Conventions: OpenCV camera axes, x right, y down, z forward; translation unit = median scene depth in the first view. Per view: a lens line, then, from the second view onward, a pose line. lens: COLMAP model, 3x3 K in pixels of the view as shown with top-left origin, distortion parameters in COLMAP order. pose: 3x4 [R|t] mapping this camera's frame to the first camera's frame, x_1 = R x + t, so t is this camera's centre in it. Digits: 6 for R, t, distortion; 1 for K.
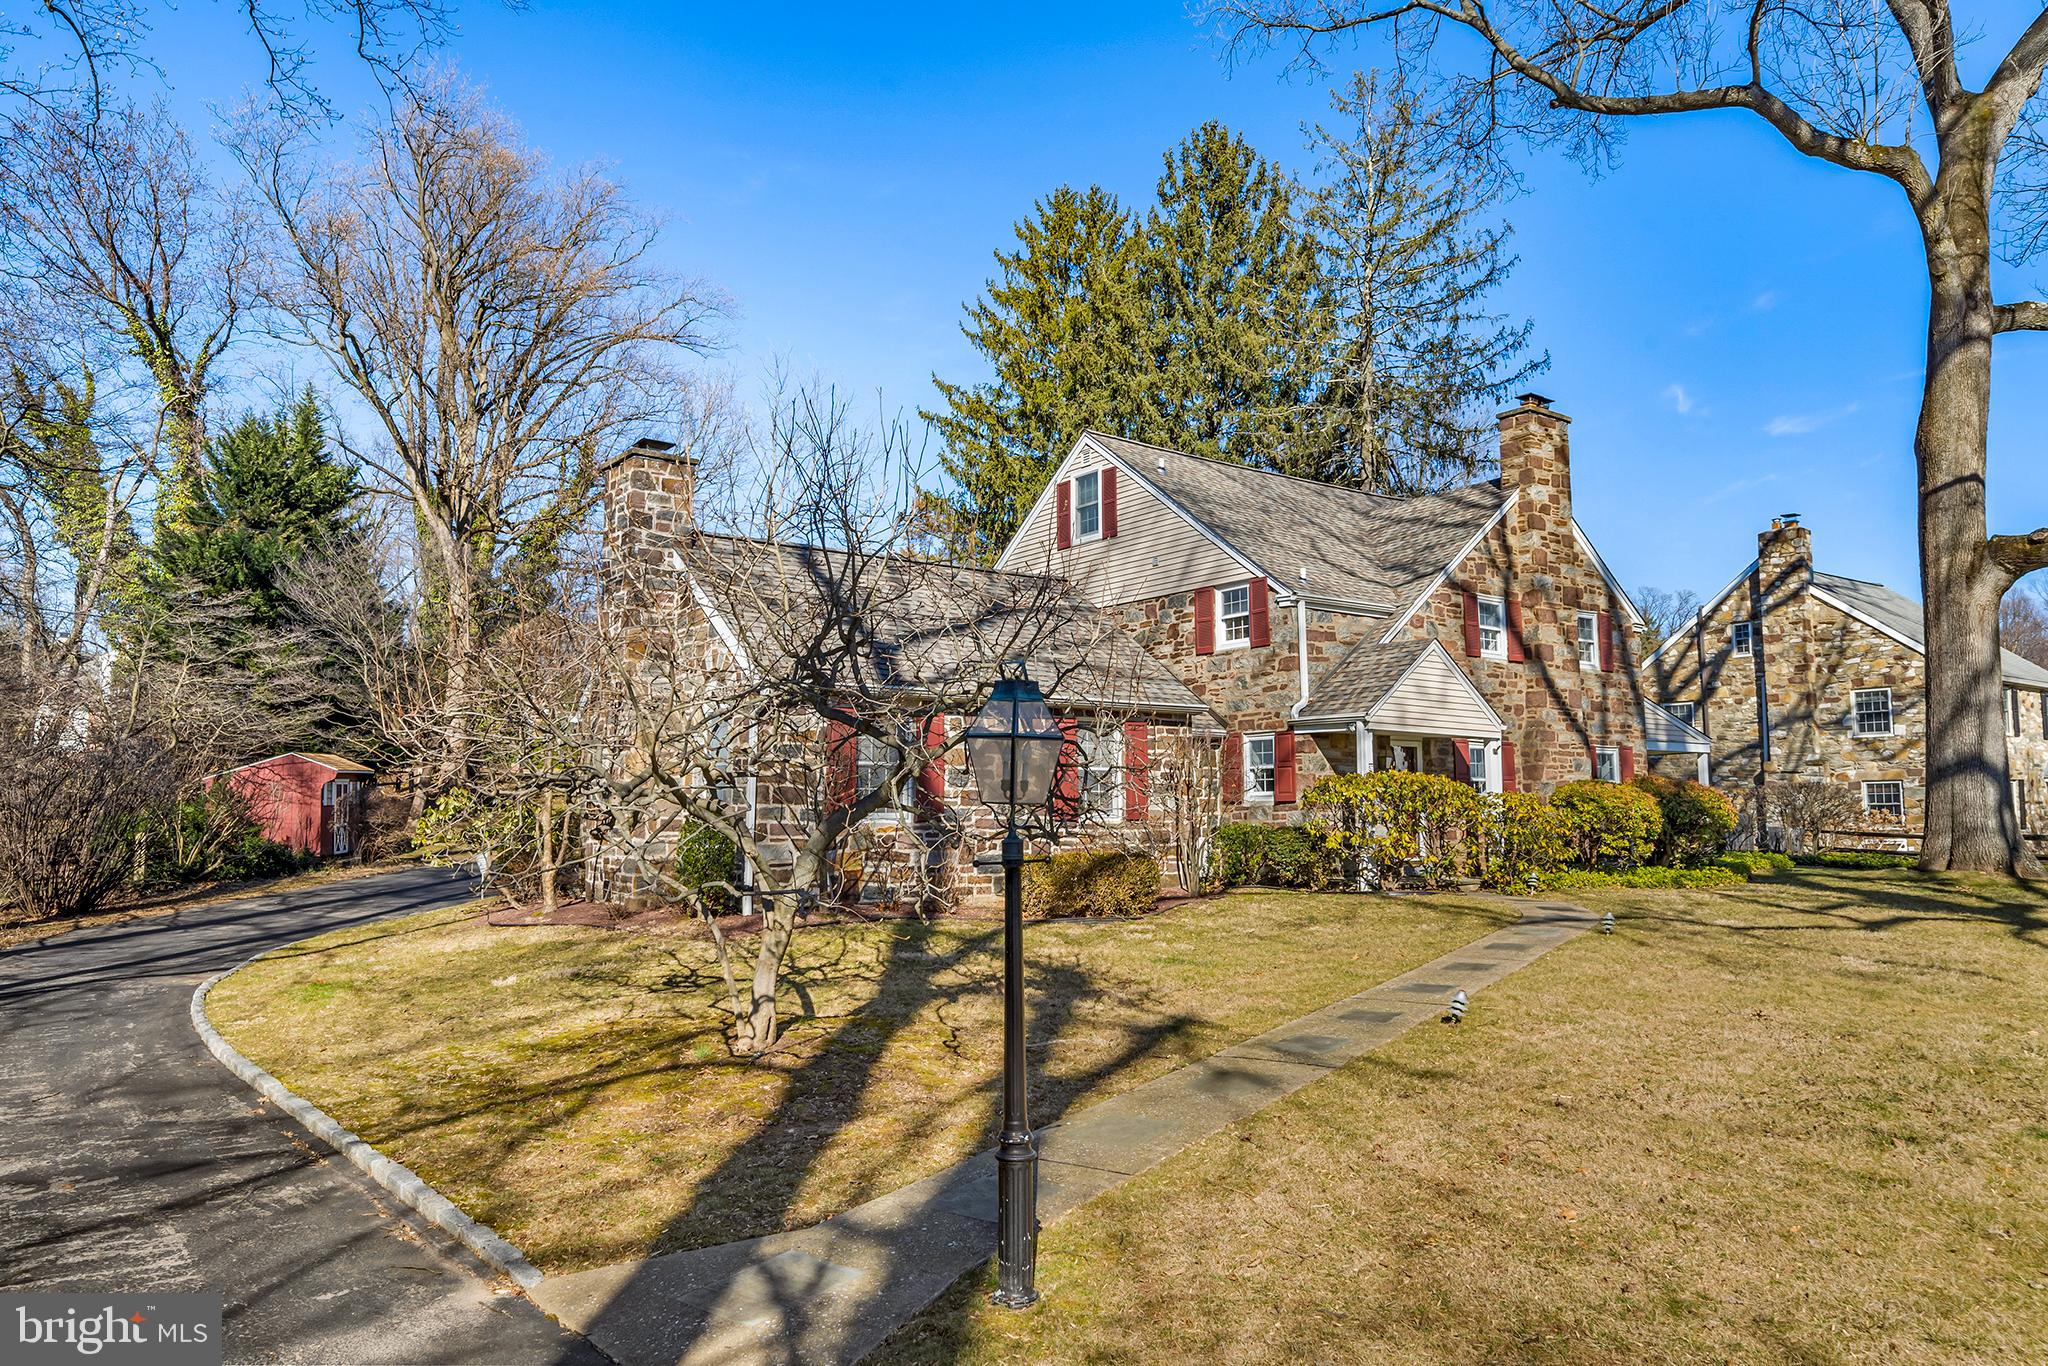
lens RADIAL K [[1365.6, 0, 1008.5], [0, 1365.6, 691.2], [0, 0, 1]] dist [-0.000703, 0.001310]
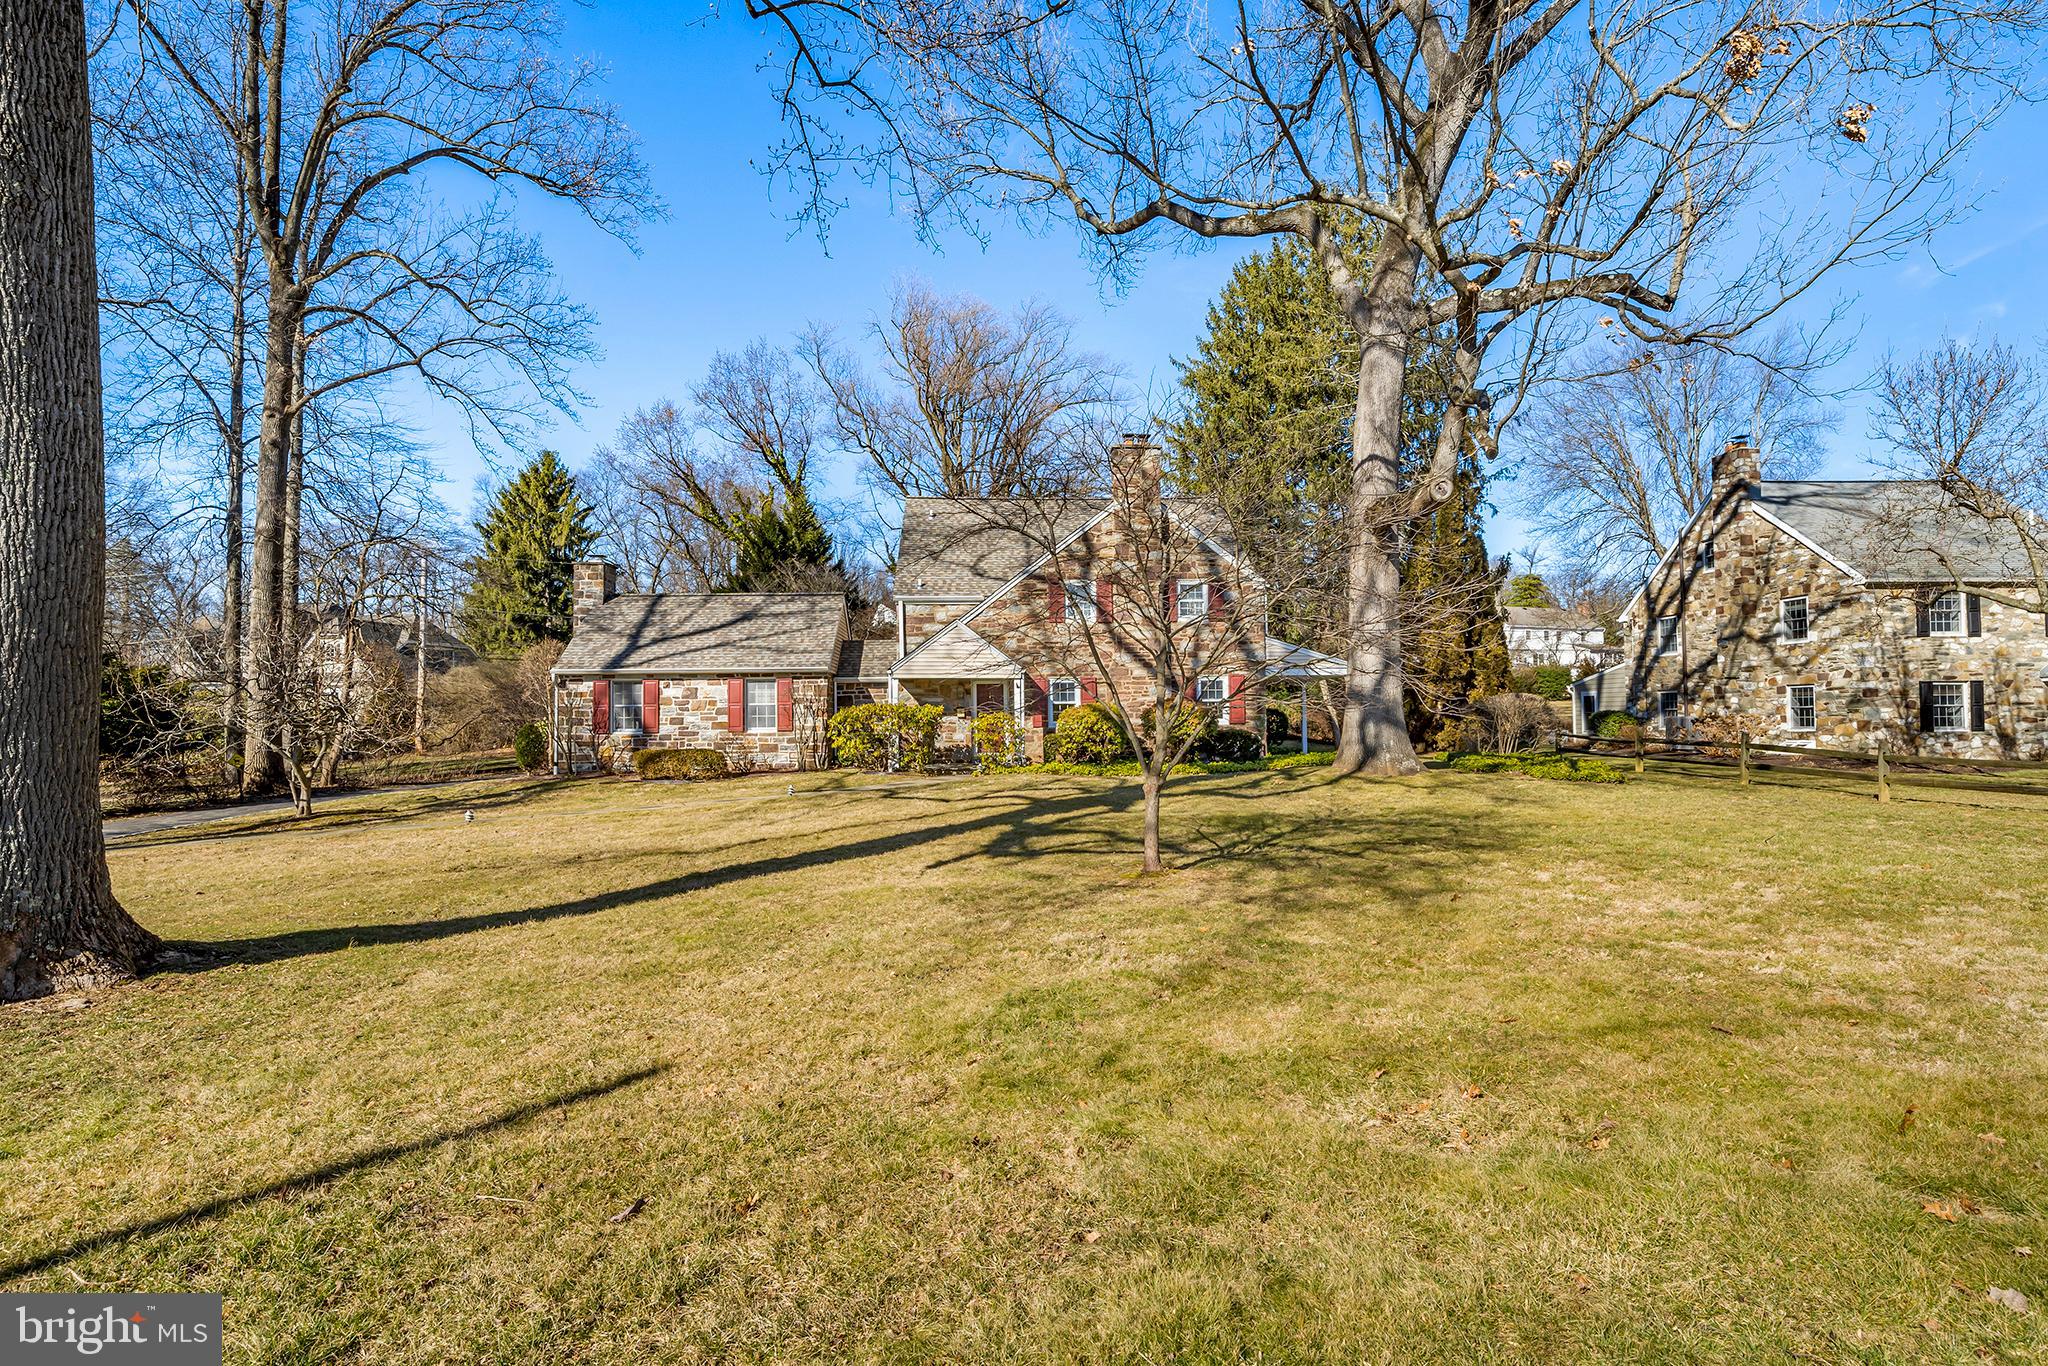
lens RADIAL K [[1009.6, 0, 1024.0], [0, 1009.6, 685.4], [0, 0, 1]] dist [-0.002066, -0.000101]
pose [[0.829529, -0.022420, -0.558013, 0.567334], [0.059842, 0.997009, 0.048902, -0.007702], [0.555248, -0.073958, 0.828390, 0.023633]]
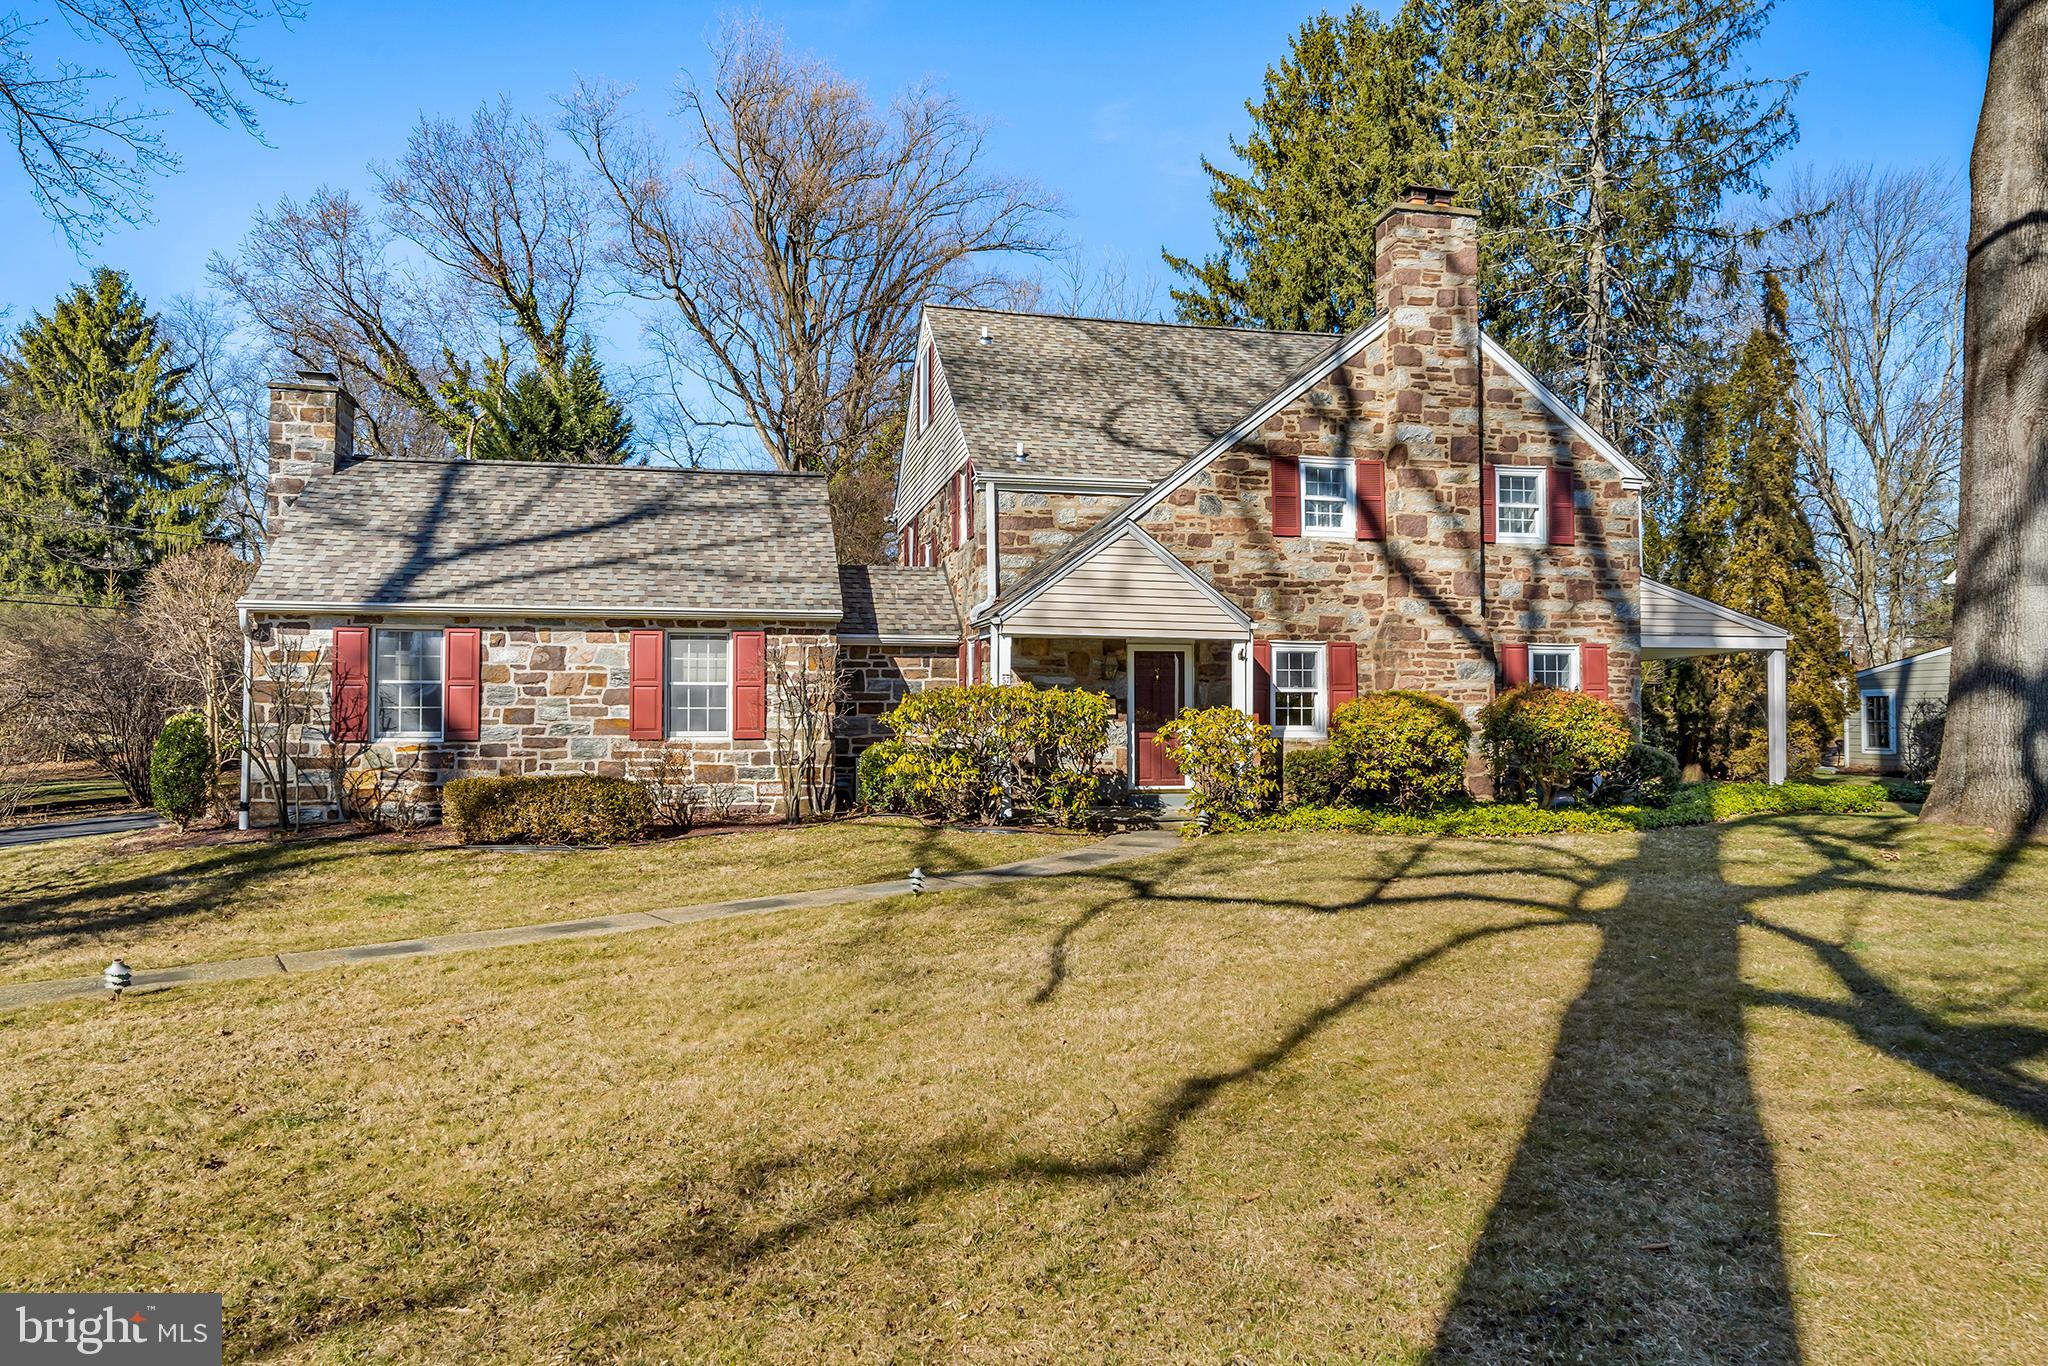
lens RADIAL K [[1365.6, 0, 1019.1], [0, 1365.6, 679.4], [0, 0, 1]] dist [-0.000703, 0.001310]
pose [[0.911372, -0.006741, -0.411528, 0.317343], [0.033896, 0.997699, 0.058725, 0.003535], [0.410185, -0.067469, 0.909503, 0.124521]]
